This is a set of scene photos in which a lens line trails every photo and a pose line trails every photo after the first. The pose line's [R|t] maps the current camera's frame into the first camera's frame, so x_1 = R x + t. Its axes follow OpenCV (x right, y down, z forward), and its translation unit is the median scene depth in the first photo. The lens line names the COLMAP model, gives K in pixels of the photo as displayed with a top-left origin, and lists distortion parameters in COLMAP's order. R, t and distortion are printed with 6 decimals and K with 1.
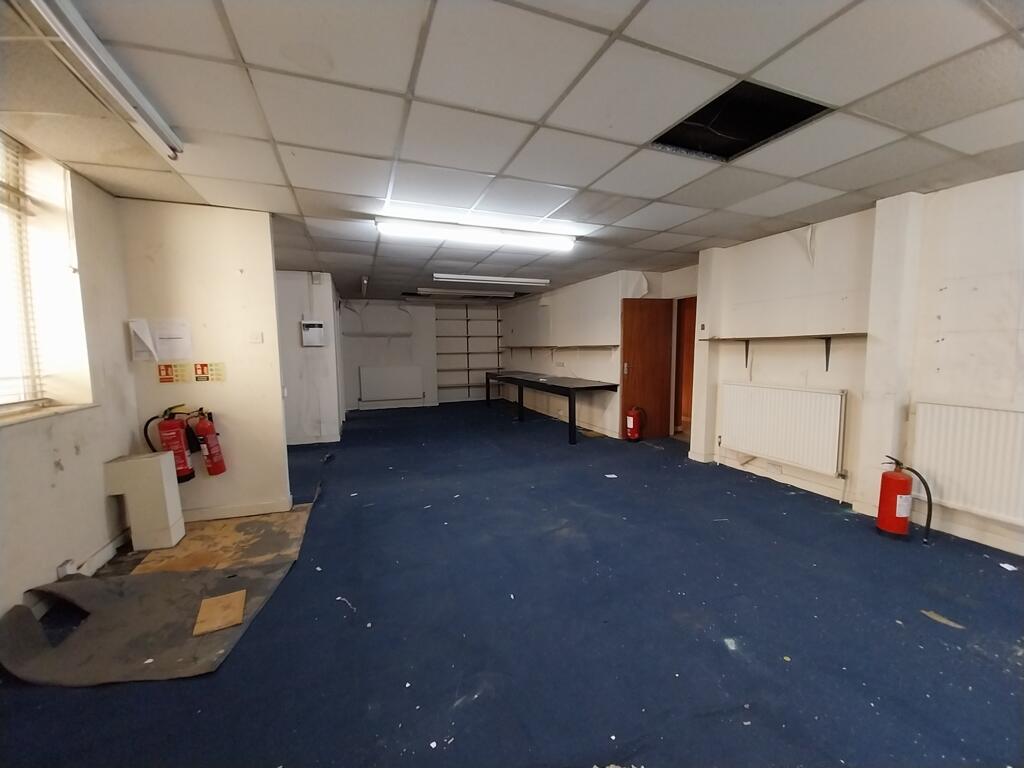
lens RADIAL K [[407.4, 0, 516.7], [0, 407.4, 385.1], [0, 0, 1]] dist [-0.000528, -0.002679]
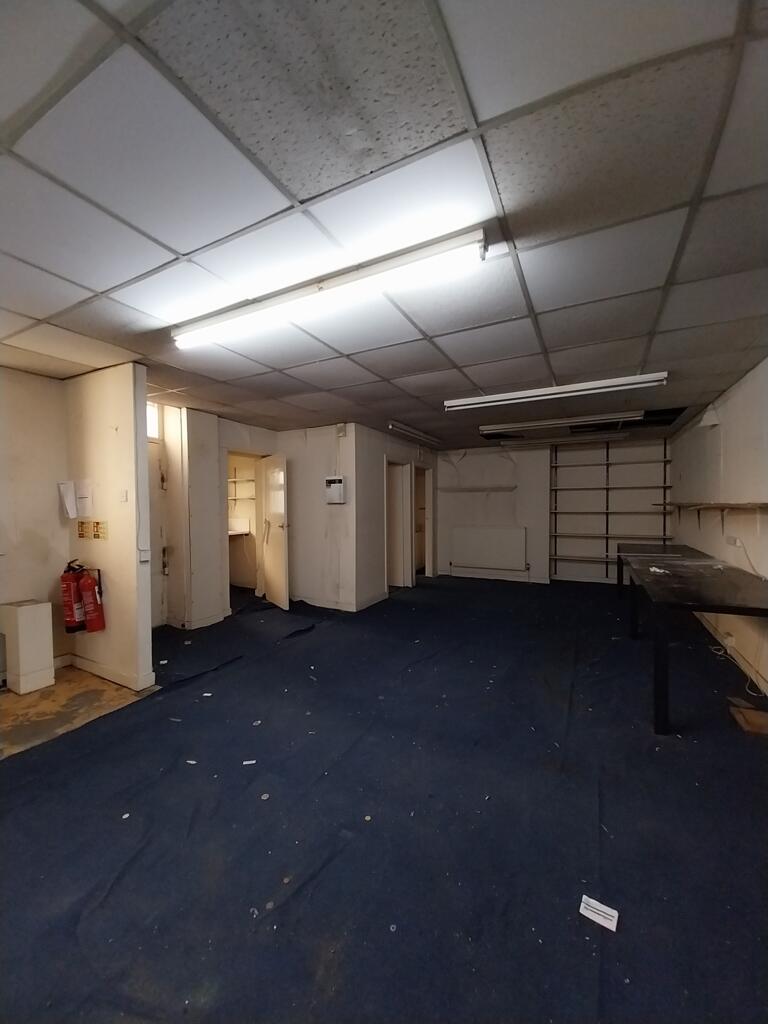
lens RADIAL K [[407.4, 0, 381.2], [0, 407.4, 512.3], [0, 0, 1]] dist [-0.000528, -0.002679]
pose [[0.646898, 0.020893, -0.762291, 0.269456], [-0.071944, 0.996838, -0.033732, -0.051776], [0.759176, 0.076663, 0.646355, 0.480594]]
